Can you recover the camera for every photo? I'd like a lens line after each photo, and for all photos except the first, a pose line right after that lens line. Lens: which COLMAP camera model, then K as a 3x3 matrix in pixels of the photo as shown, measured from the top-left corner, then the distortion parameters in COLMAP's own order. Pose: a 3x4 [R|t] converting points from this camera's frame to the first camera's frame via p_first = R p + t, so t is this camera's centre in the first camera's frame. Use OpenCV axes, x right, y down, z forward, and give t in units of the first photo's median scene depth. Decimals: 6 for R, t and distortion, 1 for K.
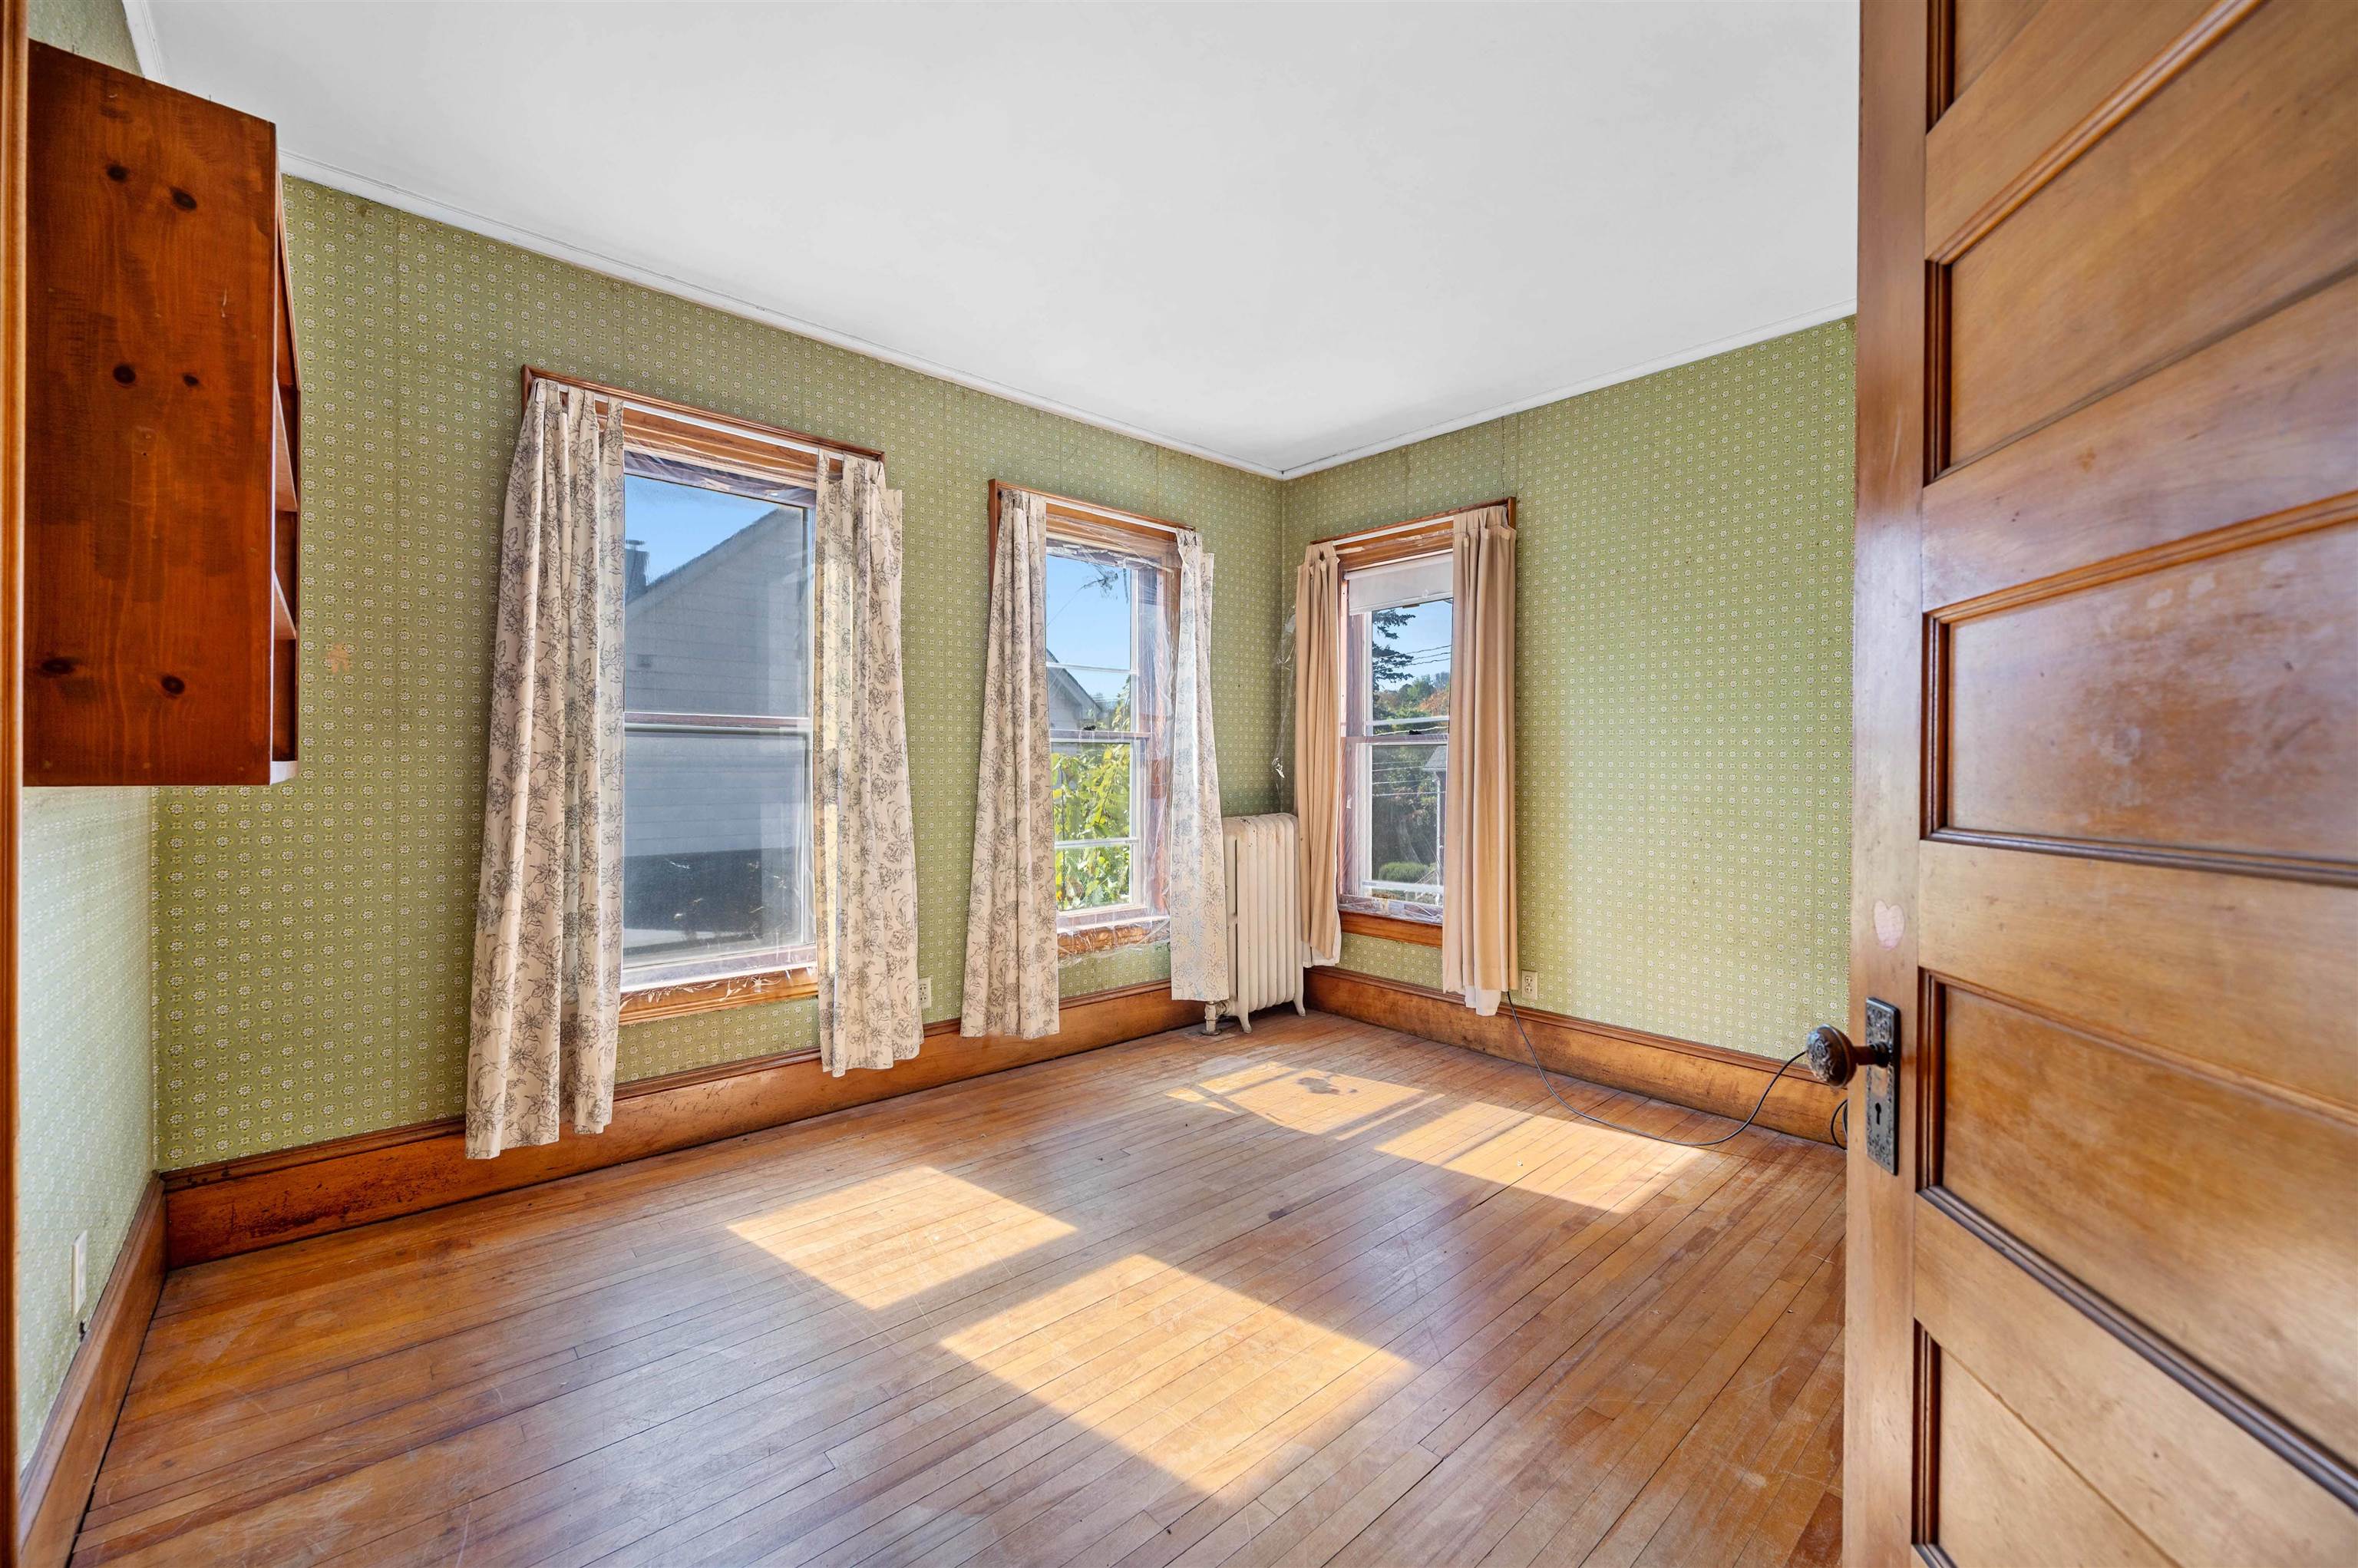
lens RADIAL K [[943.3, 0, 1178.1], [0, 943.3, 778.1], [0, 0, 1]] dist [0.006901, -0.000734]
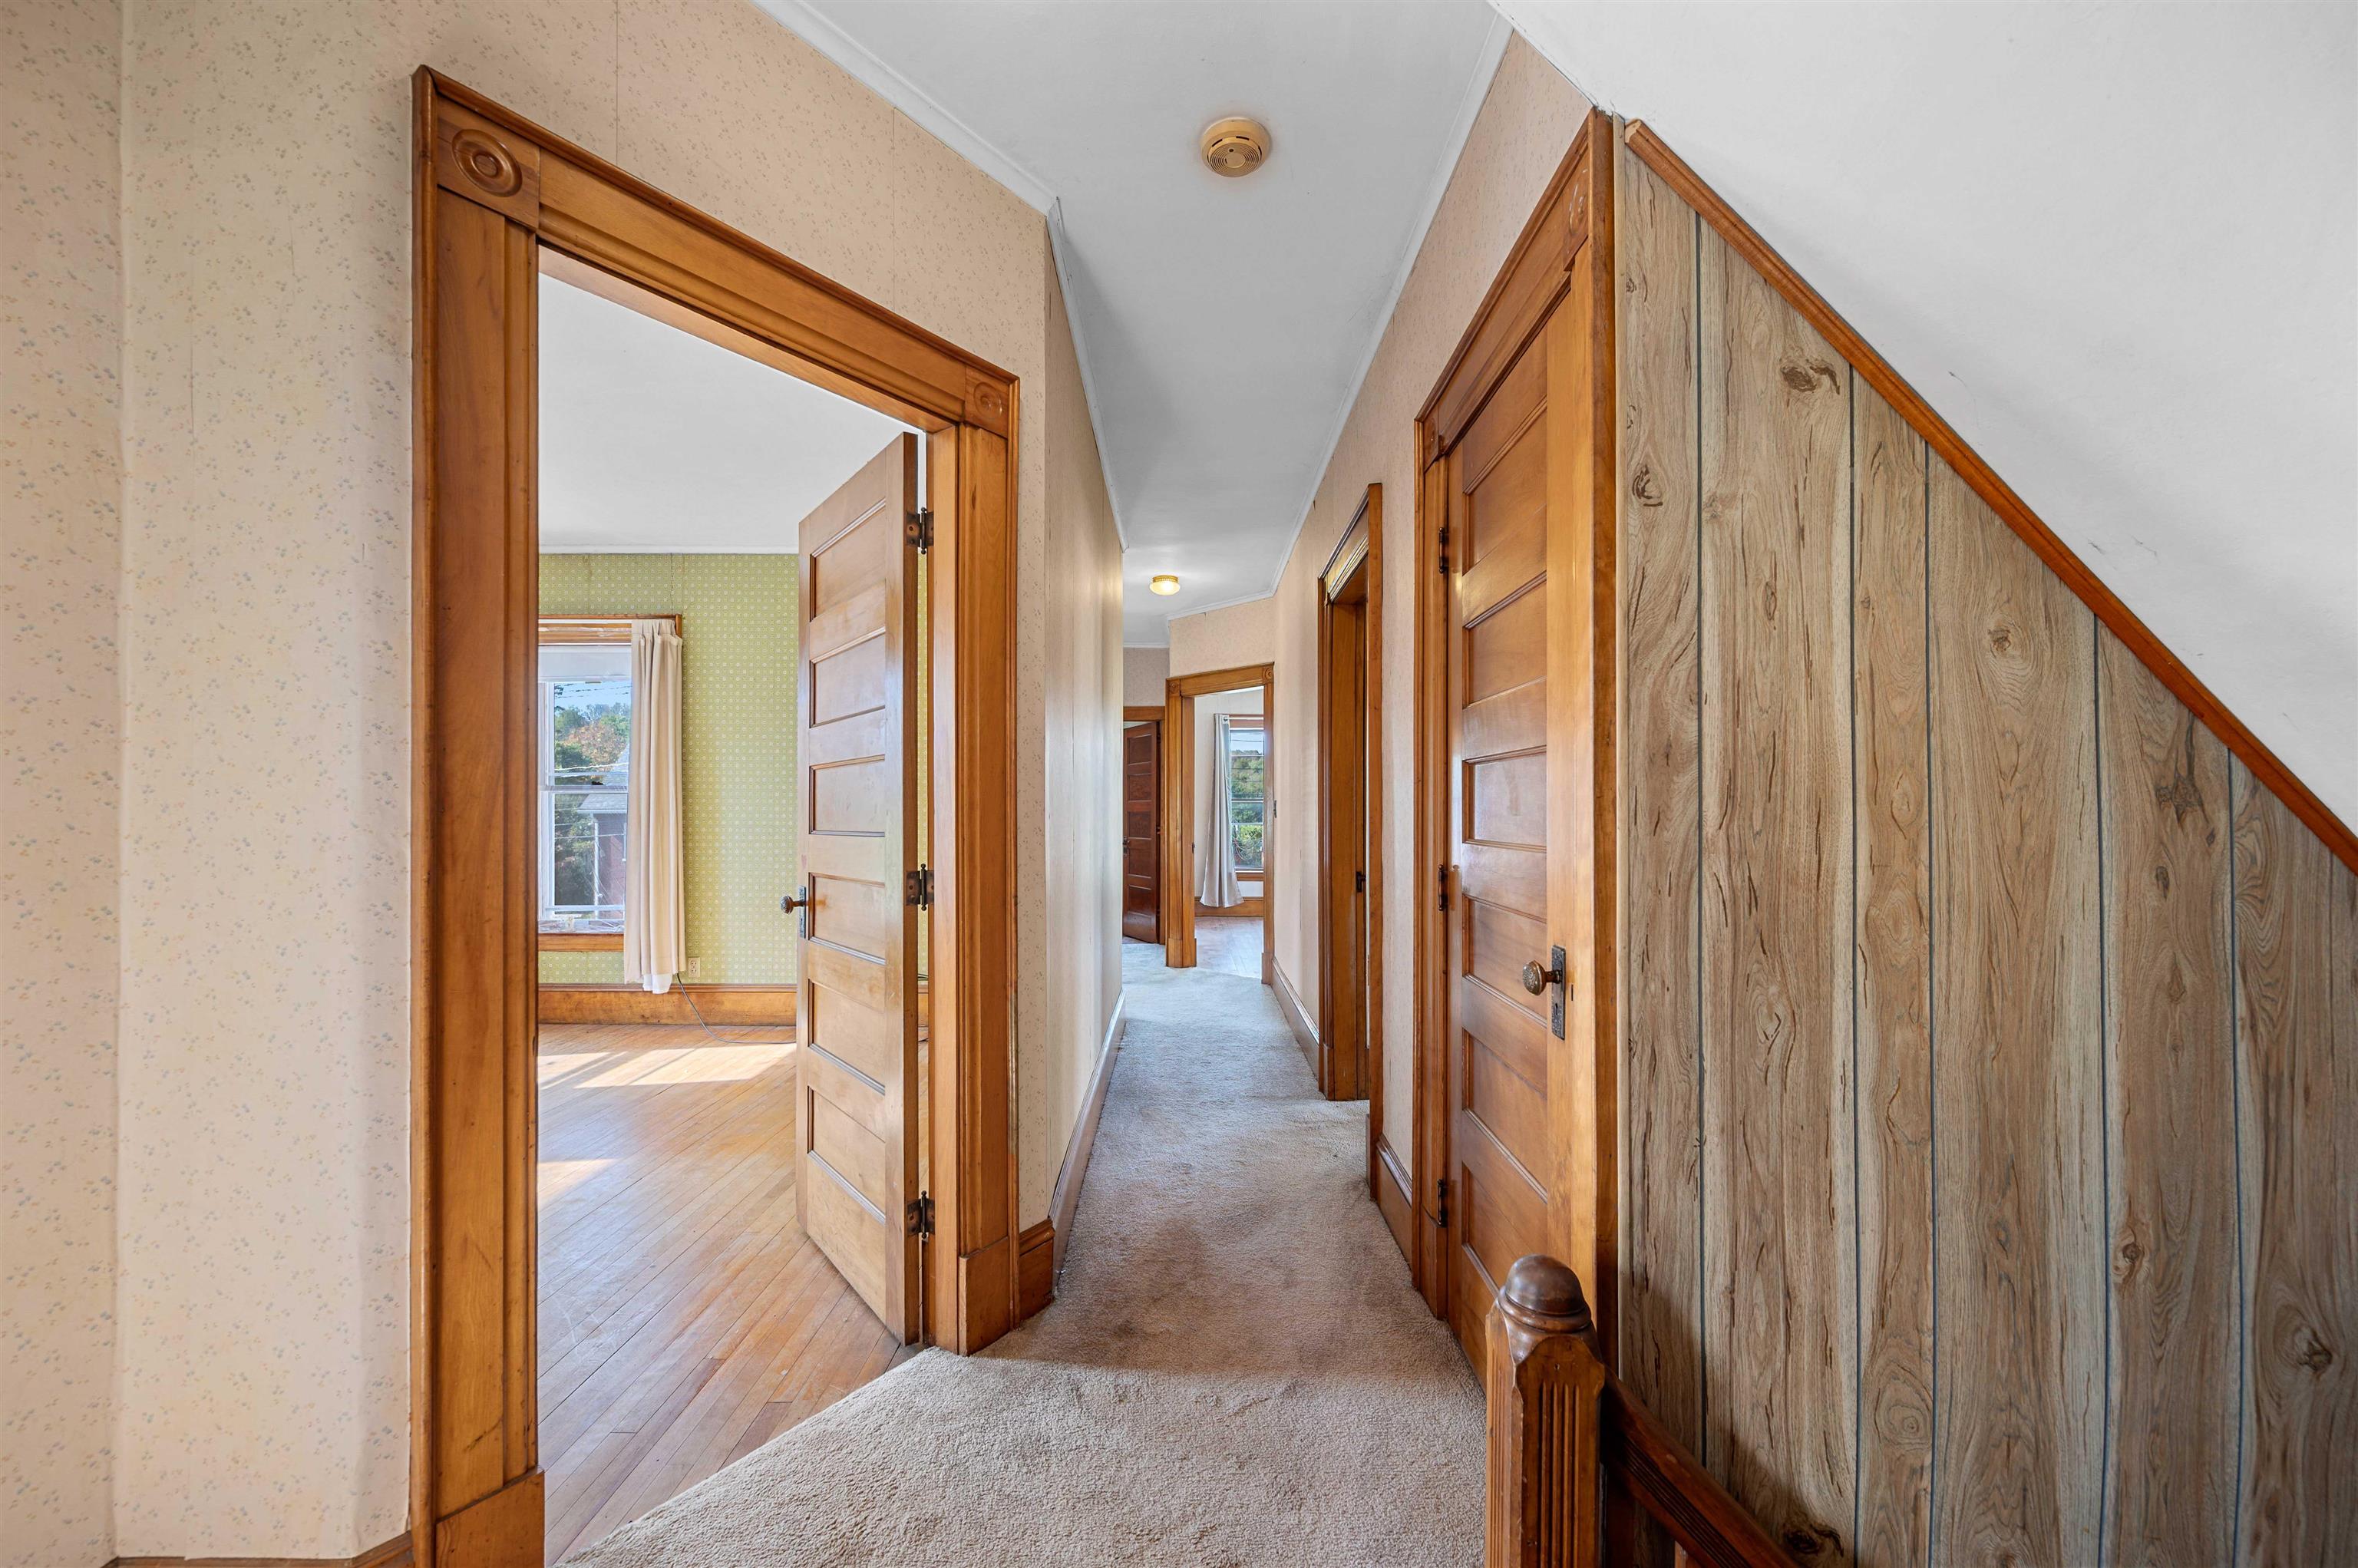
lens RADIAL K [[943.3, 0, 1165.3], [0, 943.3, 820.4], [0, 0, 1]] dist [0.006901, -0.000734]
pose [[0.687124, -0.004556, 0.726526, -0.160342], [0.004565, 0.999988, 0.001953, 0.002948], [-0.726526, 0.001975, 0.687136, -0.457763]]
